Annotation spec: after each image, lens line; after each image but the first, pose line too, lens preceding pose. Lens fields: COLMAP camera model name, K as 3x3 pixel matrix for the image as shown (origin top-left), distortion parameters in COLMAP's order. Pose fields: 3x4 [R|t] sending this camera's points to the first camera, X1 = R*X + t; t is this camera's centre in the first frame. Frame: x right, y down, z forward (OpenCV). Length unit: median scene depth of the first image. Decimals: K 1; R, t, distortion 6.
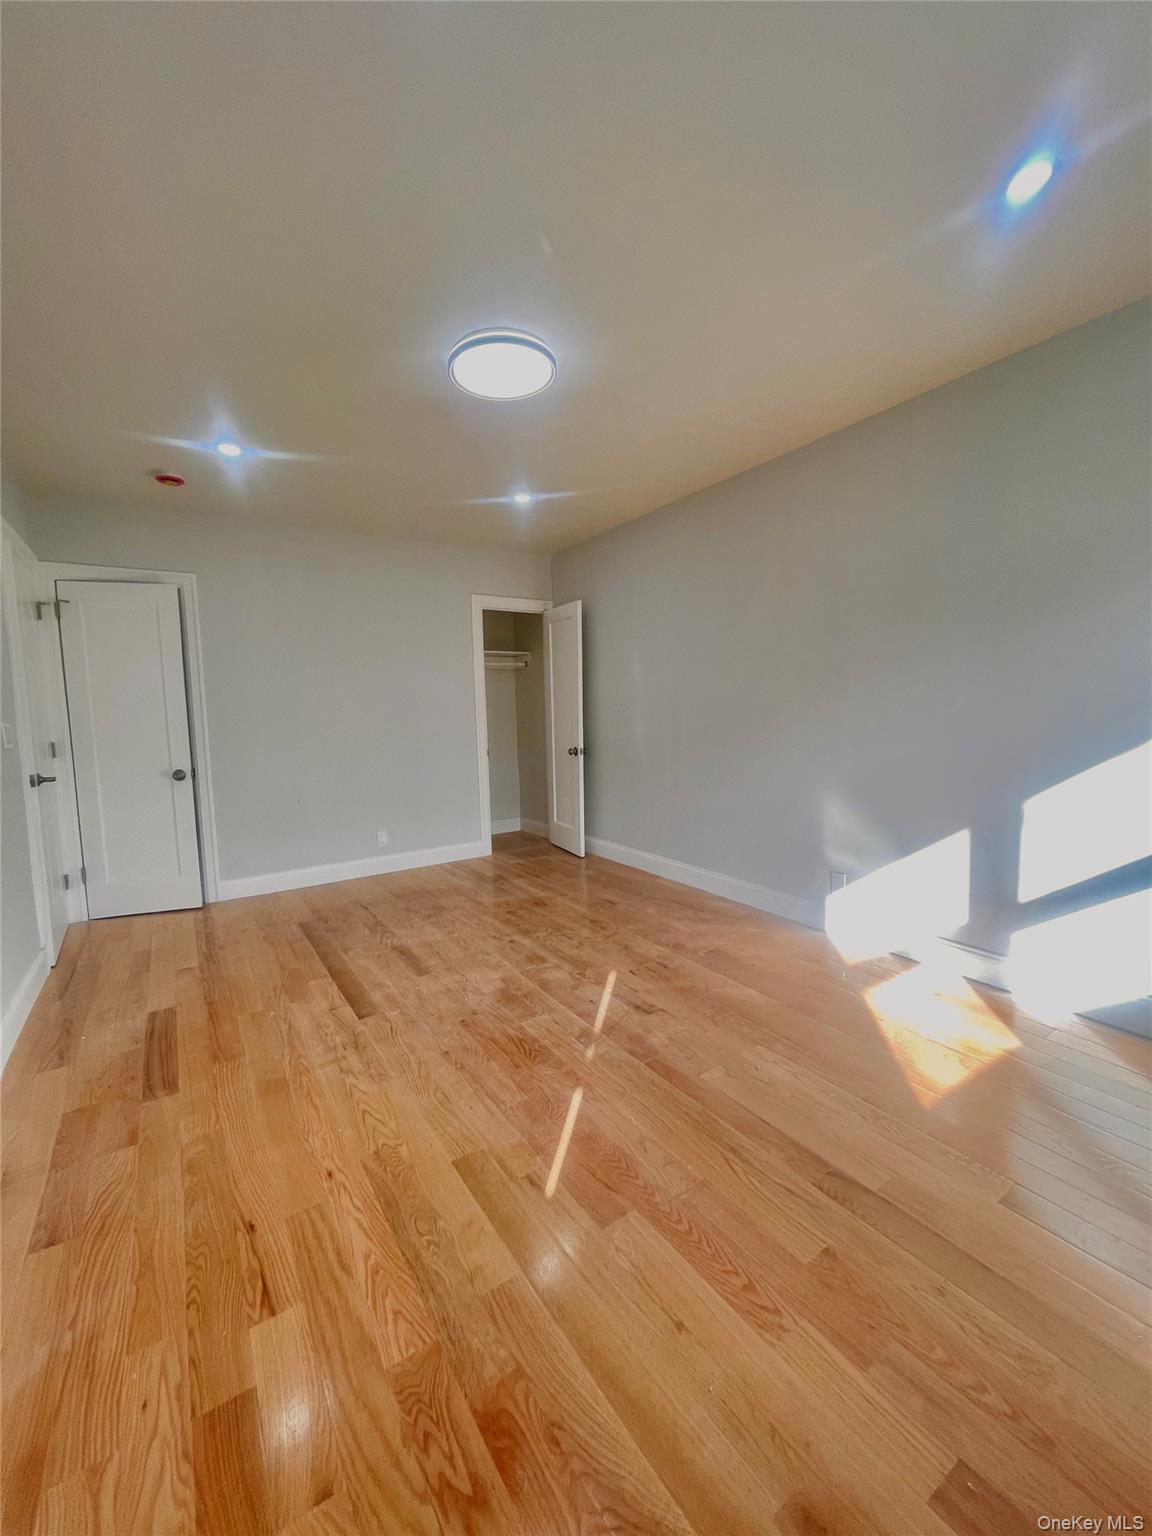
lens RADIAL K [[614.6, 0, 591.5], [0, 614.6, 763.2], [0, 0, 1]] dist [-0.001817, 0.000134]
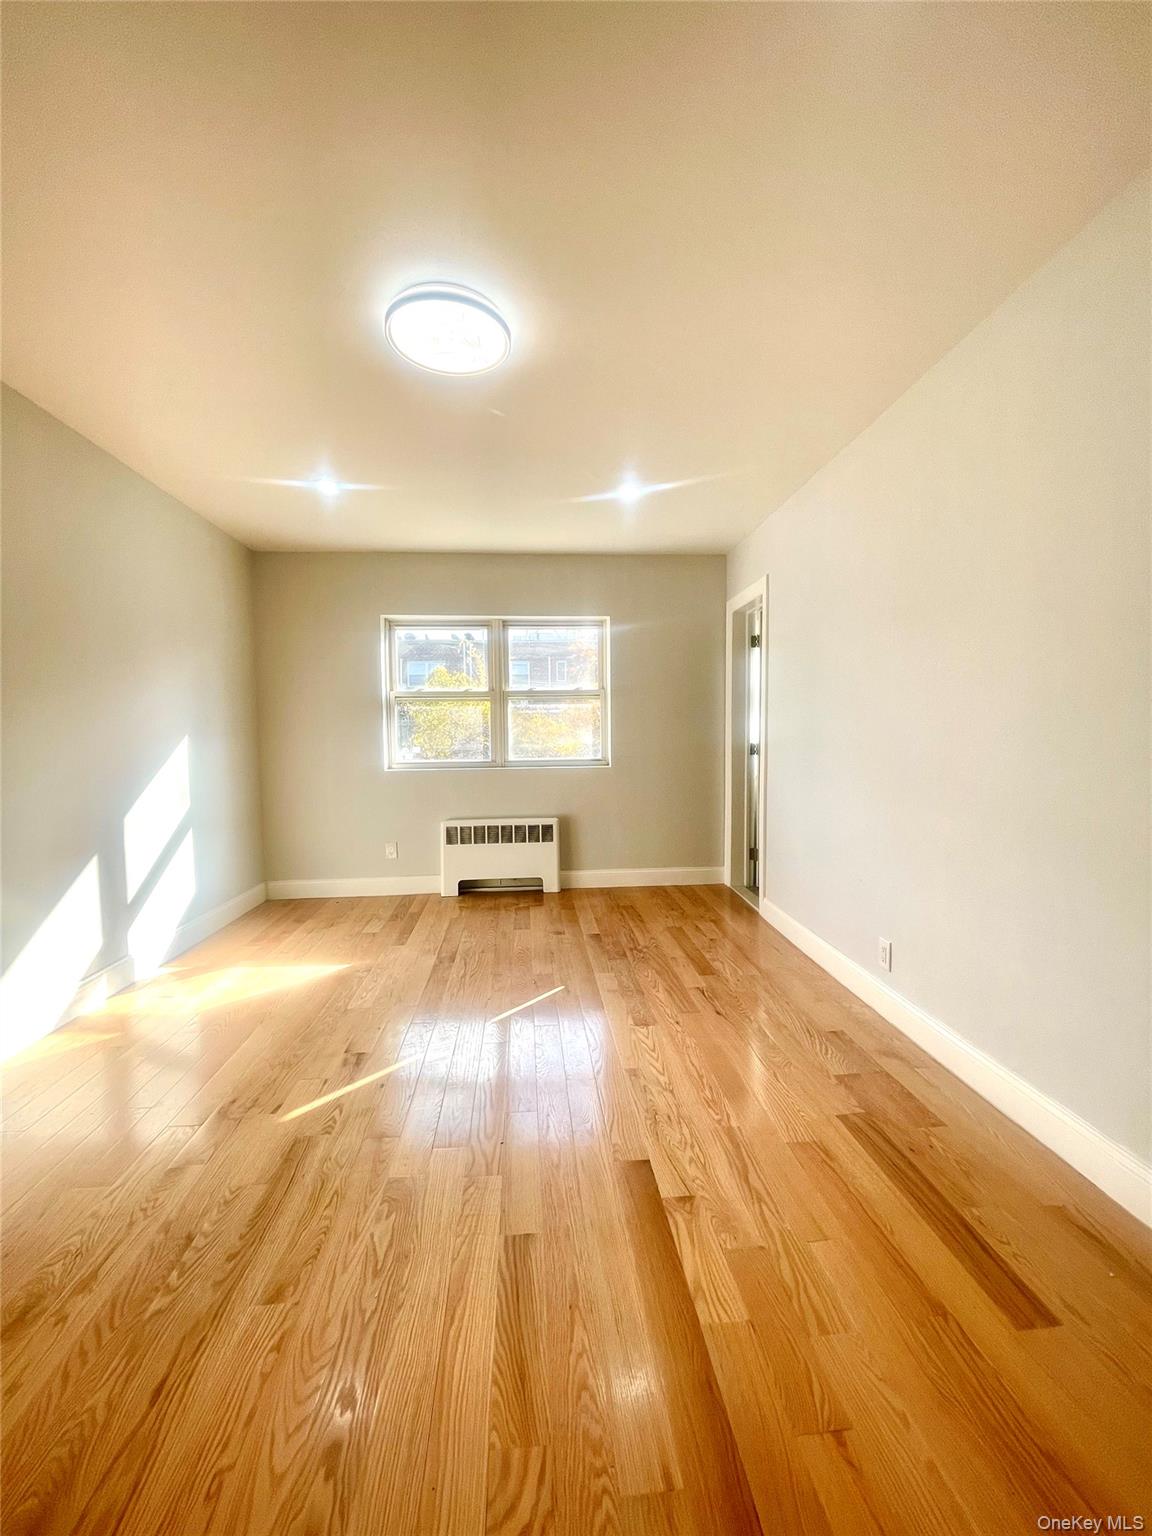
lens RADIAL K [[614.6, 0, 588.2], [0, 614.6, 760.2], [0, 0, 1]] dist [-0.001817, 0.000134]
pose [[-0.873714, 0.019707, 0.486041, -0.772192], [0.081377, 0.991020, 0.106102, -0.119851], [-0.479586, 0.132255, -0.867471, 1.832287]]
